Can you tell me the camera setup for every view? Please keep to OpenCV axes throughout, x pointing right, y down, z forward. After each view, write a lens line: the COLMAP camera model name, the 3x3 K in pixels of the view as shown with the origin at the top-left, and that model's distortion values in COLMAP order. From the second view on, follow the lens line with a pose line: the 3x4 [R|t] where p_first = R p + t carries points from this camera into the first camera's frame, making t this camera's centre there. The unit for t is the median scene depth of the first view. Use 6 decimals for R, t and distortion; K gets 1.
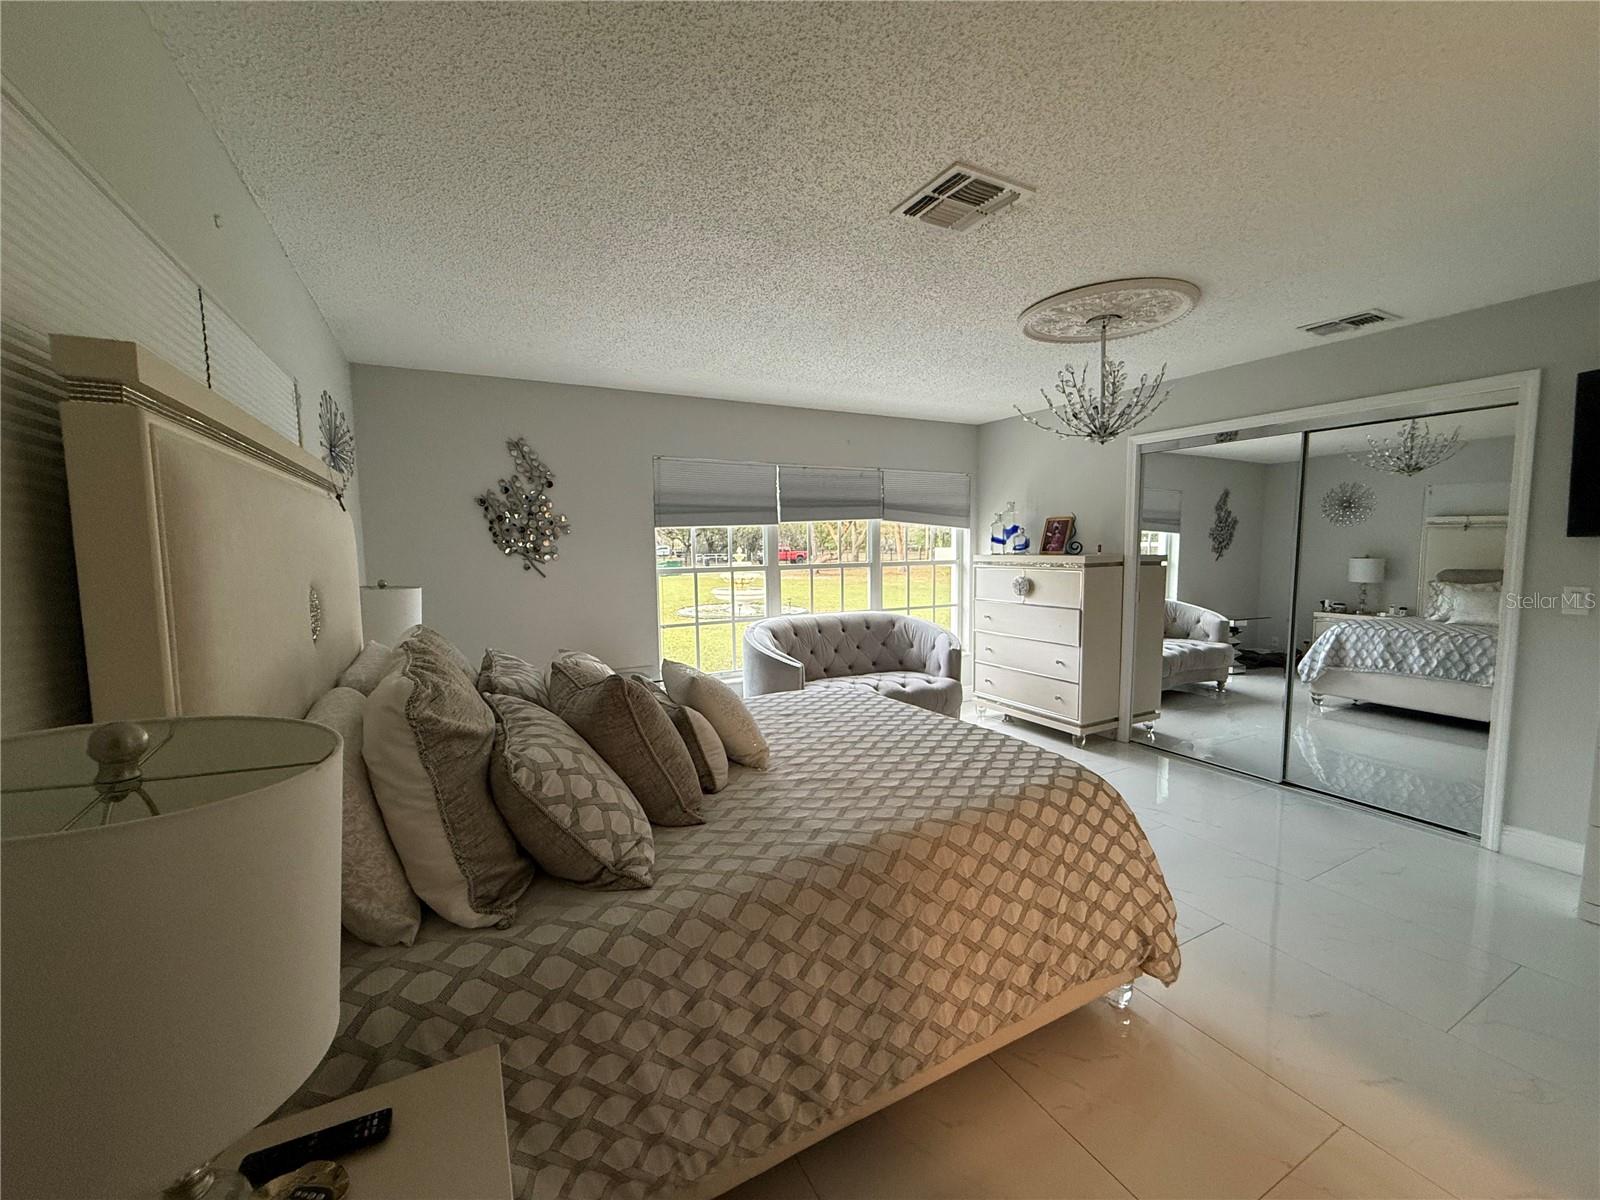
lens RADIAL K [[635.5, 0, 797.3], [0, 635.5, 601.3], [0, 0, 1]] dist [-0.000725, -0.000015]
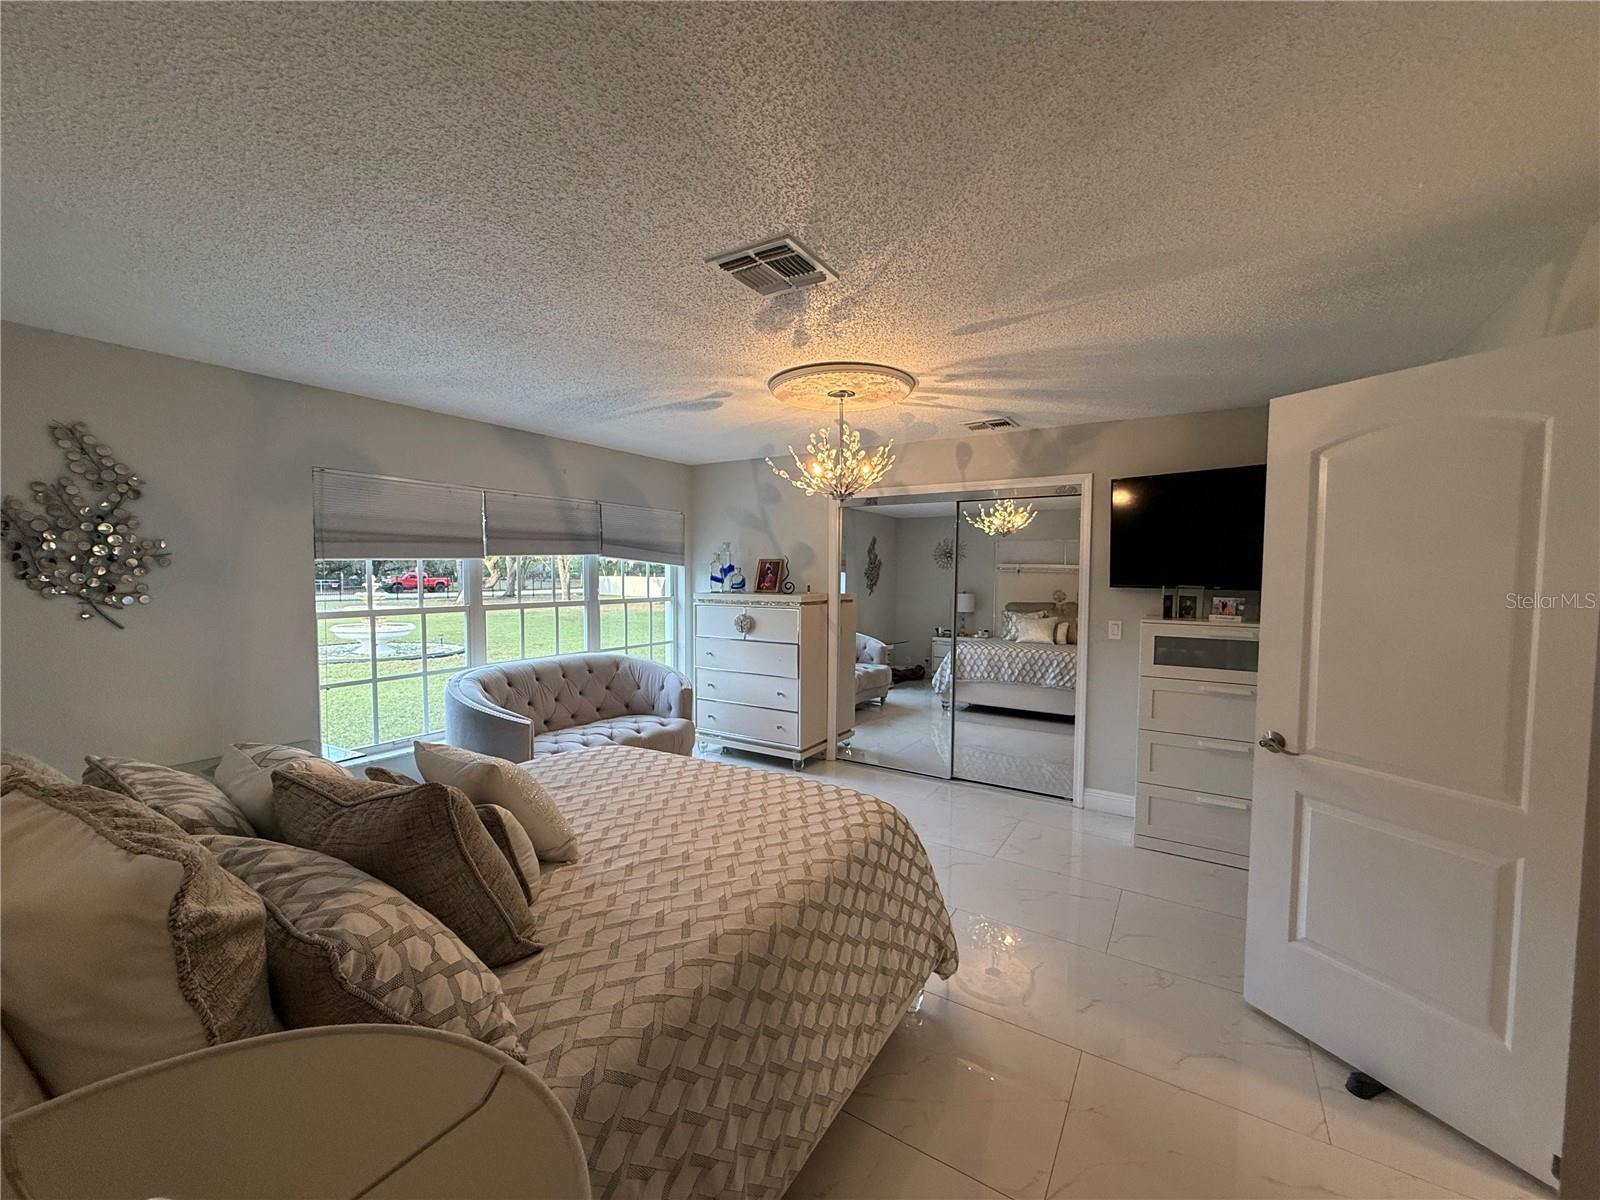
lens RADIAL K [[635.5, 0, 797.3], [0, 635.5, 601.3], [0, 0, 1]] dist [-0.000725, -0.000015]
pose [[0.867512, -0.005381, 0.497387, -0.099780], [0.027464, 0.998934, -0.037094, -0.020406], [-0.496657, 0.045840, 0.866735, 0.045564]]
